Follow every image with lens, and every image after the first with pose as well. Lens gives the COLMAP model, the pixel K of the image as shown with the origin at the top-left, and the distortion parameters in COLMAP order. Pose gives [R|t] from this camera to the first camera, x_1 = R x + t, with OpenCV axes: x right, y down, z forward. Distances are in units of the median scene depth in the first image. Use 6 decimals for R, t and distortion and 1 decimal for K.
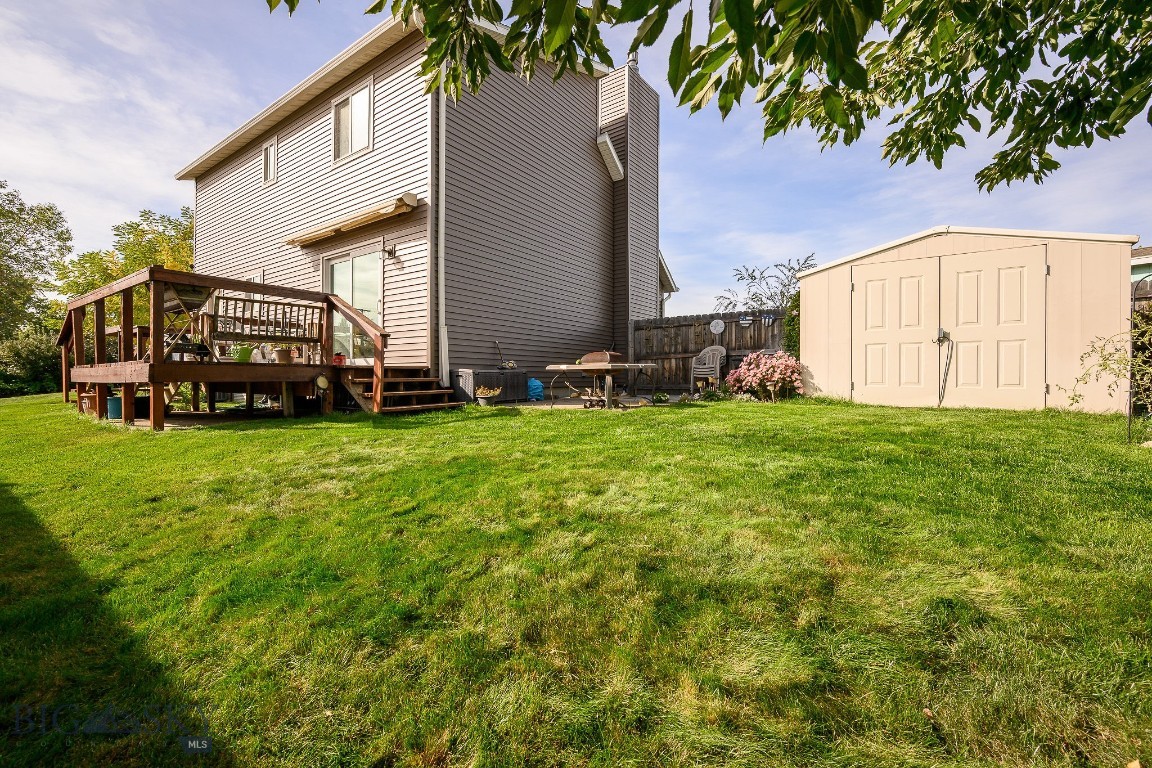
lens RADIAL K [[477.8, 0, 576.2], [0, 477.8, 379.8], [0, 0, 1]] dist [0.000531, 0.000041]
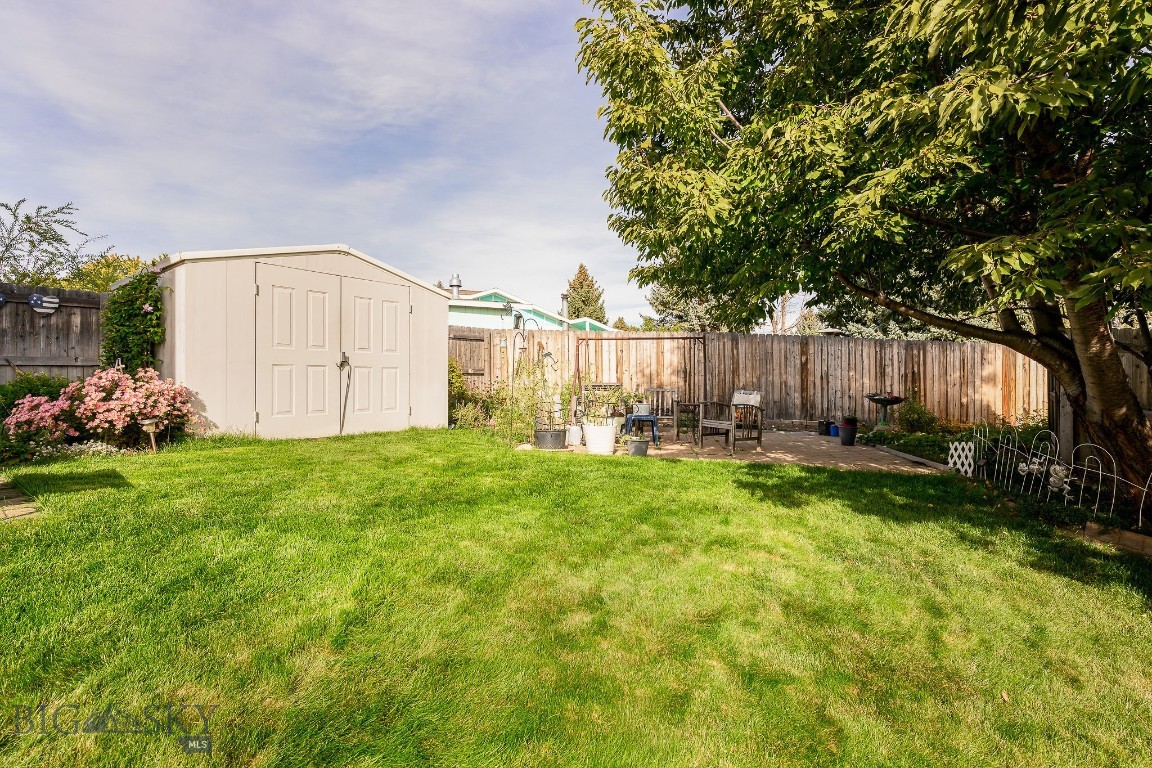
lens RADIAL K [[565.3, 0, 576.8], [0, 565.3, 382.1], [0, 0, 1]] dist [0.000729, 0.000001]
pose [[0.048245, 0.001249, 0.998835, -0.307521], [0.010274, 0.999946, -0.001746, -0.037577], [-0.998783, 0.010347, 0.048230, 0.441448]]
